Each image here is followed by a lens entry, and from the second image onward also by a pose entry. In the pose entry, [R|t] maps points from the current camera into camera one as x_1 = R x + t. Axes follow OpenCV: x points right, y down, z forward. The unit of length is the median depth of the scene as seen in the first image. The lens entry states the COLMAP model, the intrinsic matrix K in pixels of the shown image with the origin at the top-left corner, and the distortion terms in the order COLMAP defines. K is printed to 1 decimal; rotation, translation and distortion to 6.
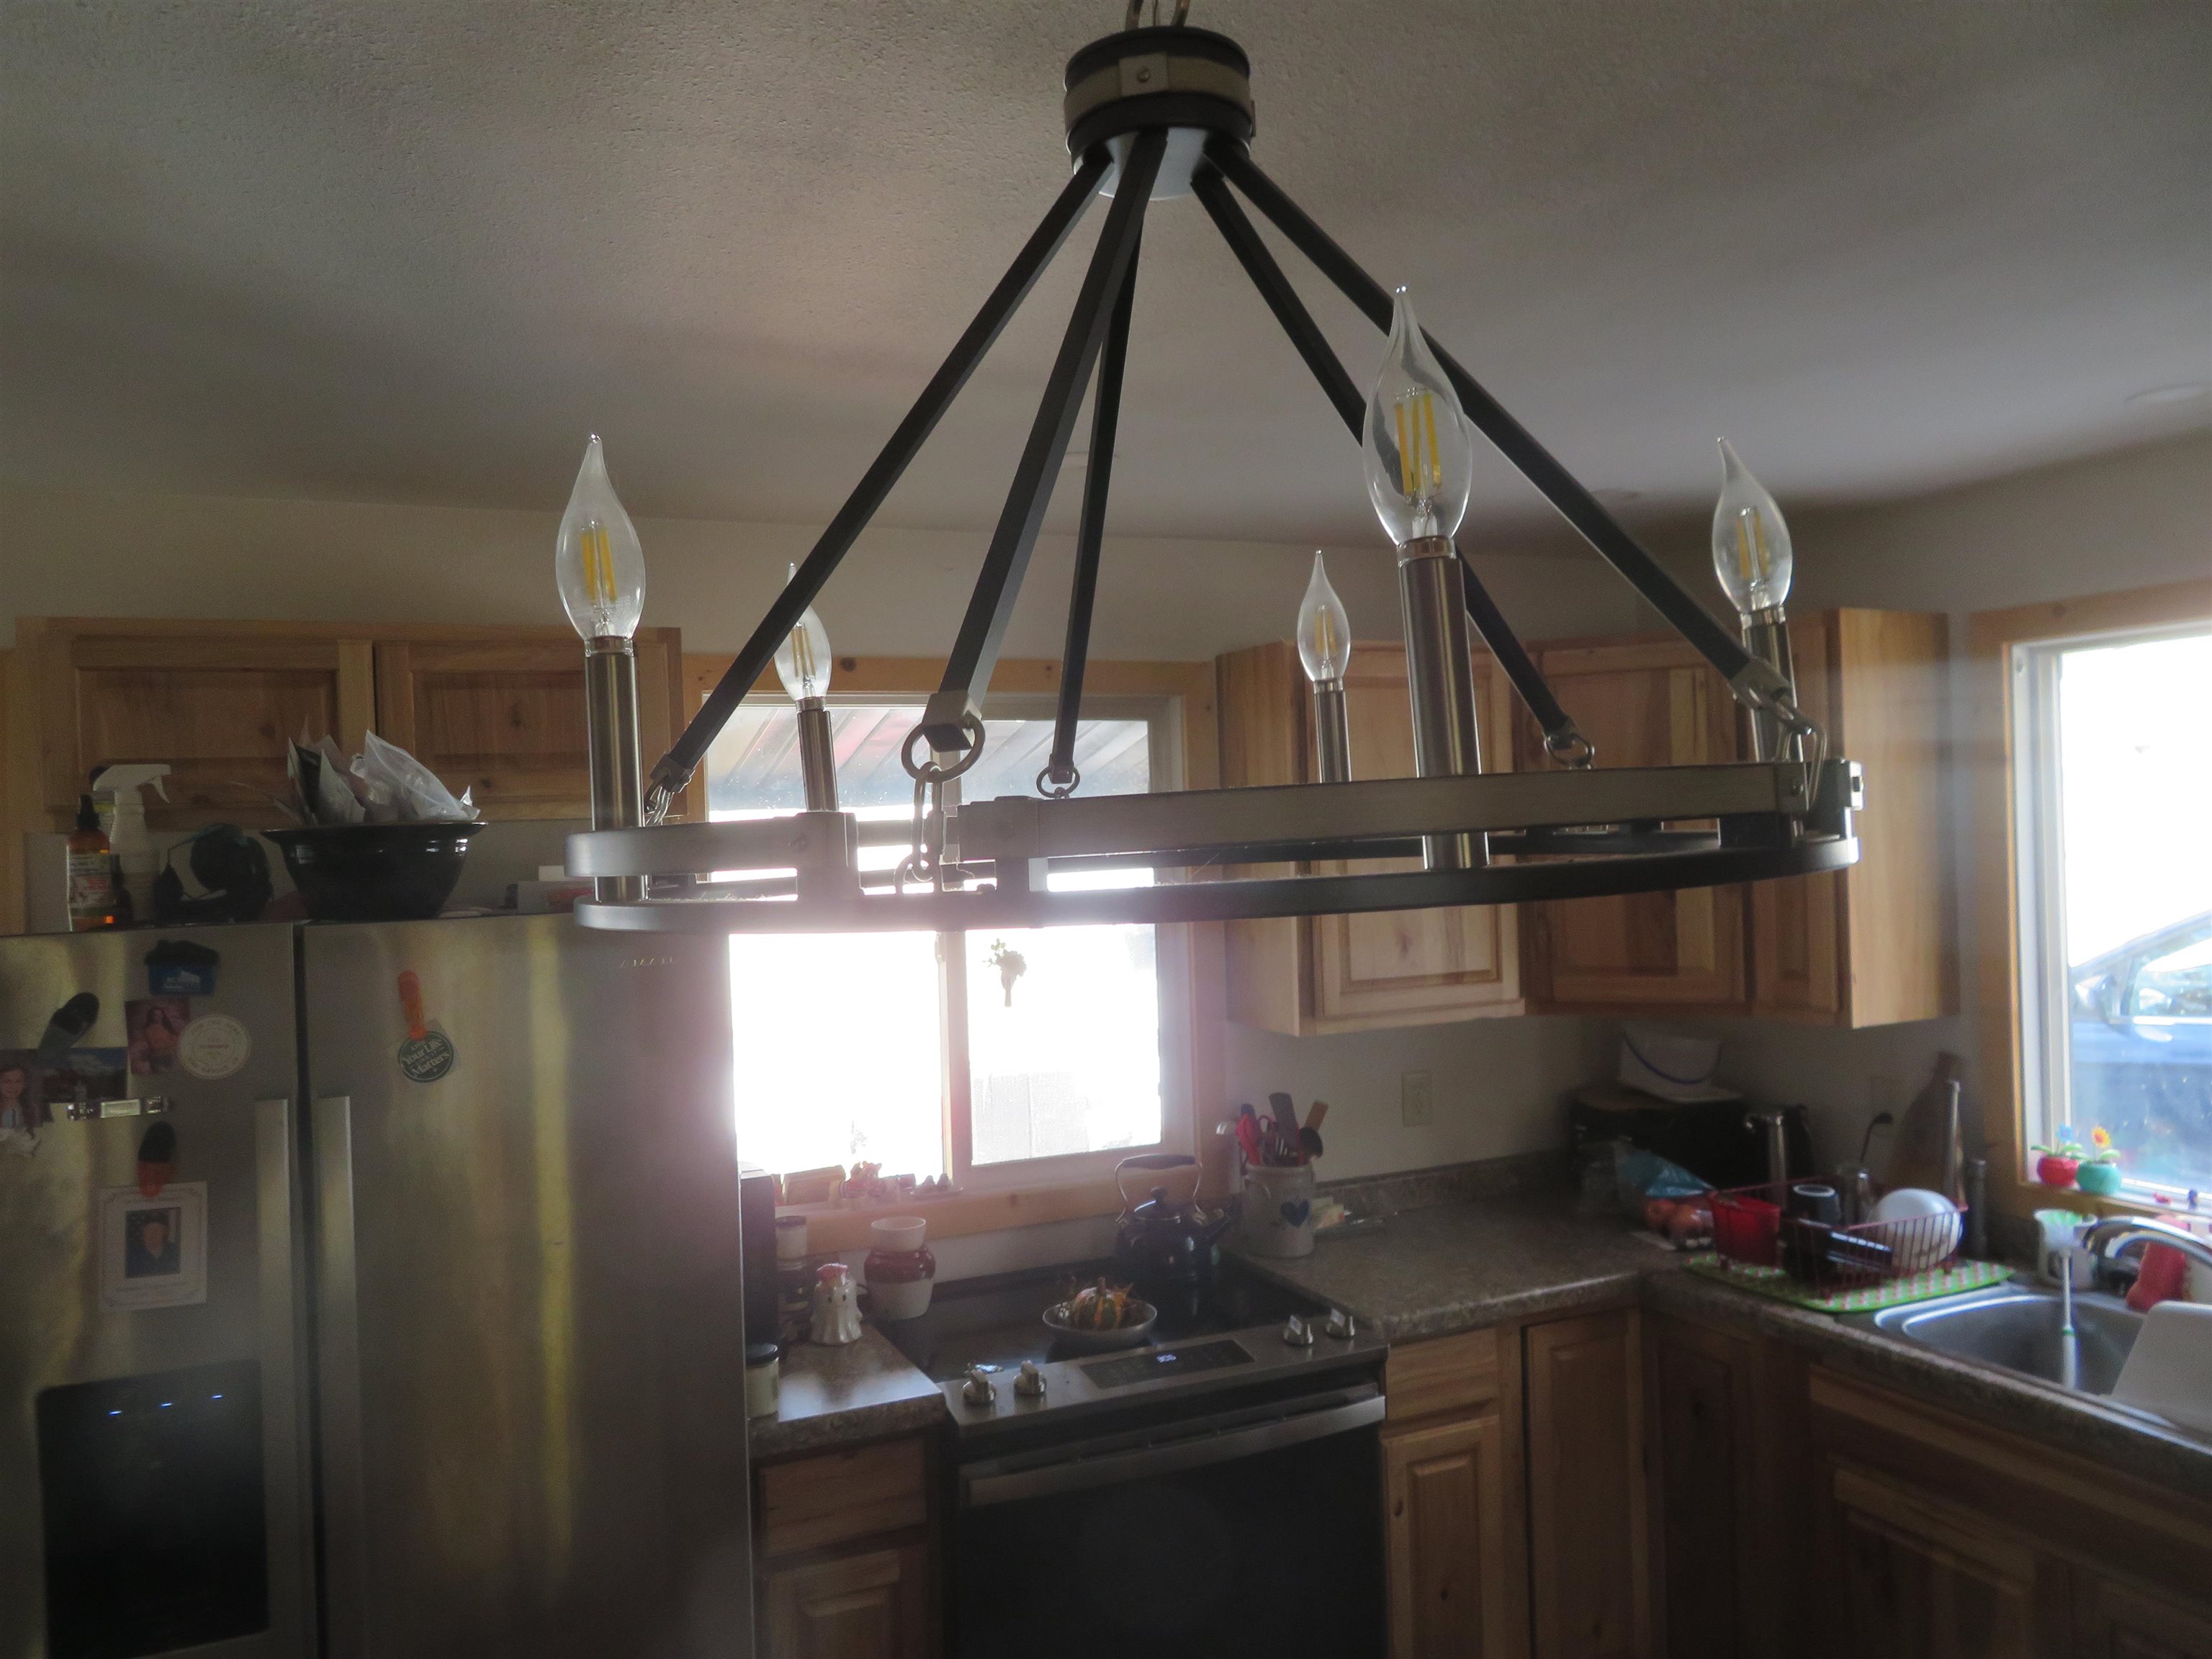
lens RADIAL K [[1555.8, 0, 1106.0], [0, 1555.8, 829.5], [0, 0, 1]] dist [0.058127, 0.001301]
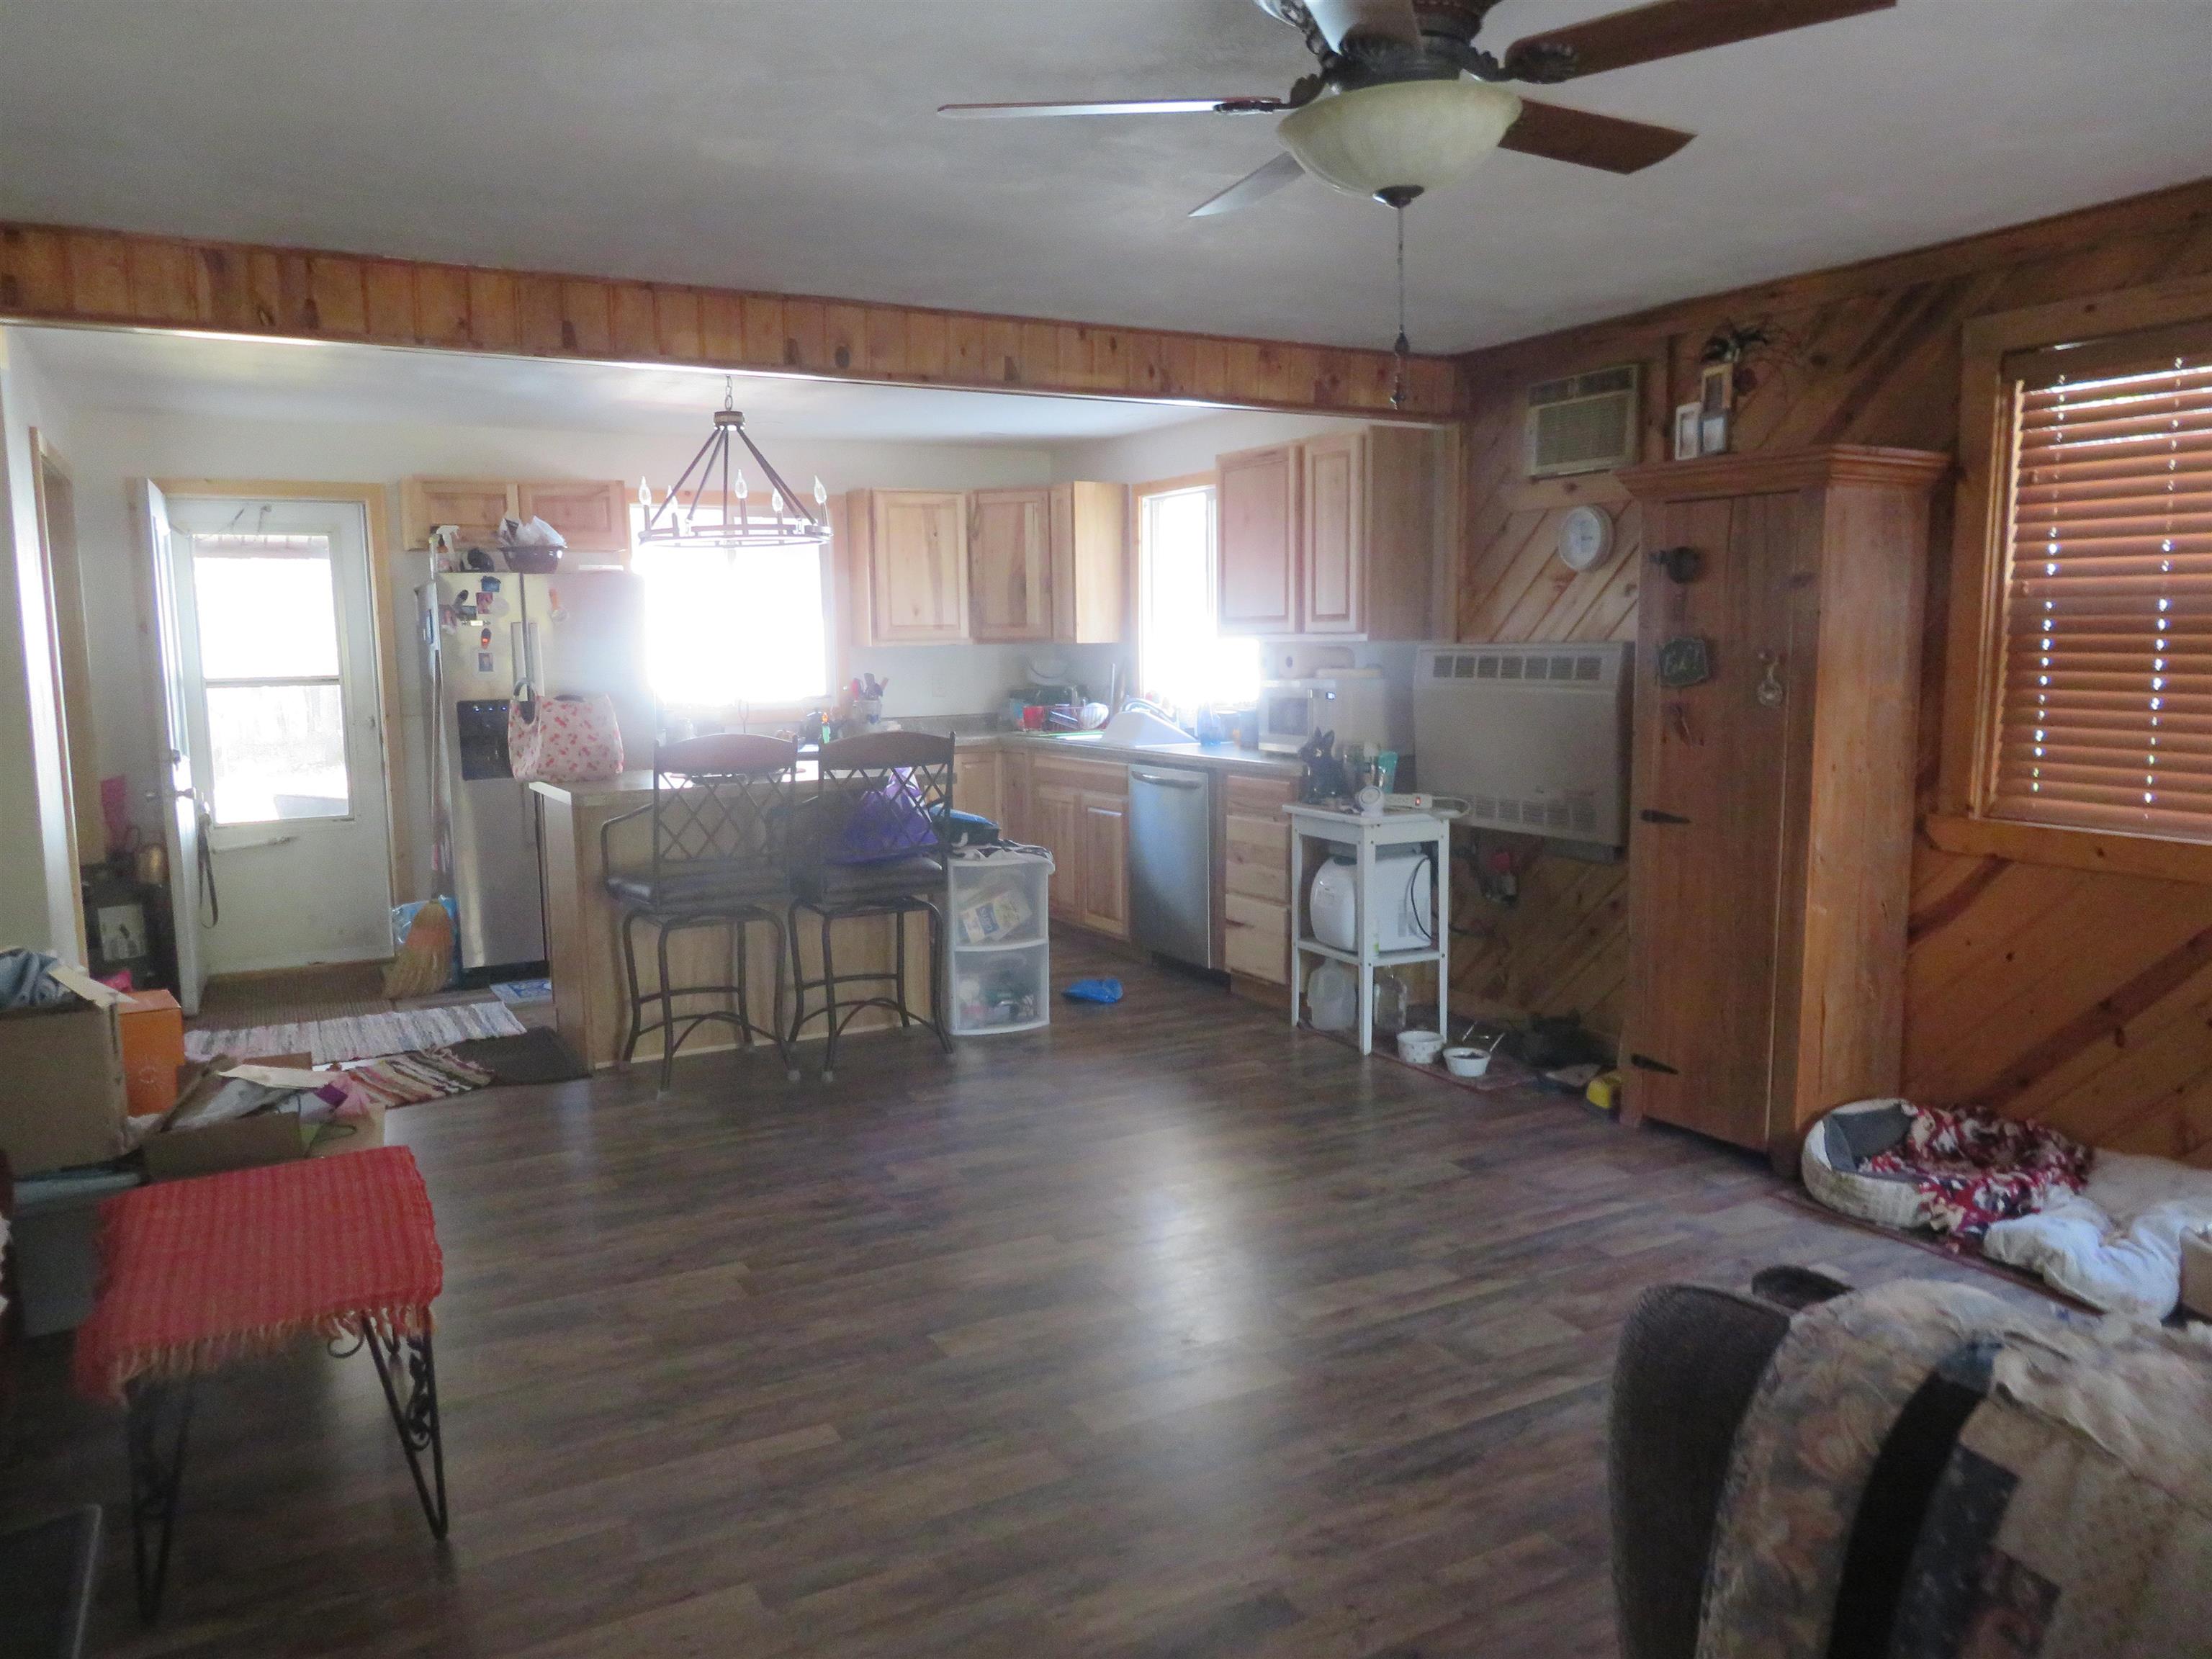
lens RADIAL K [[1555.8, 0, 1106.0], [0, 1555.8, 829.5], [0, 0, 1]] dist [0.058127, 0.001301]
pose [[0.996354, 0.002423, 0.085285, 0.367262], [-0.012928, 0.992343, 0.122837, 0.140660], [-0.084335, -0.123492, 0.988756, -2.019967]]
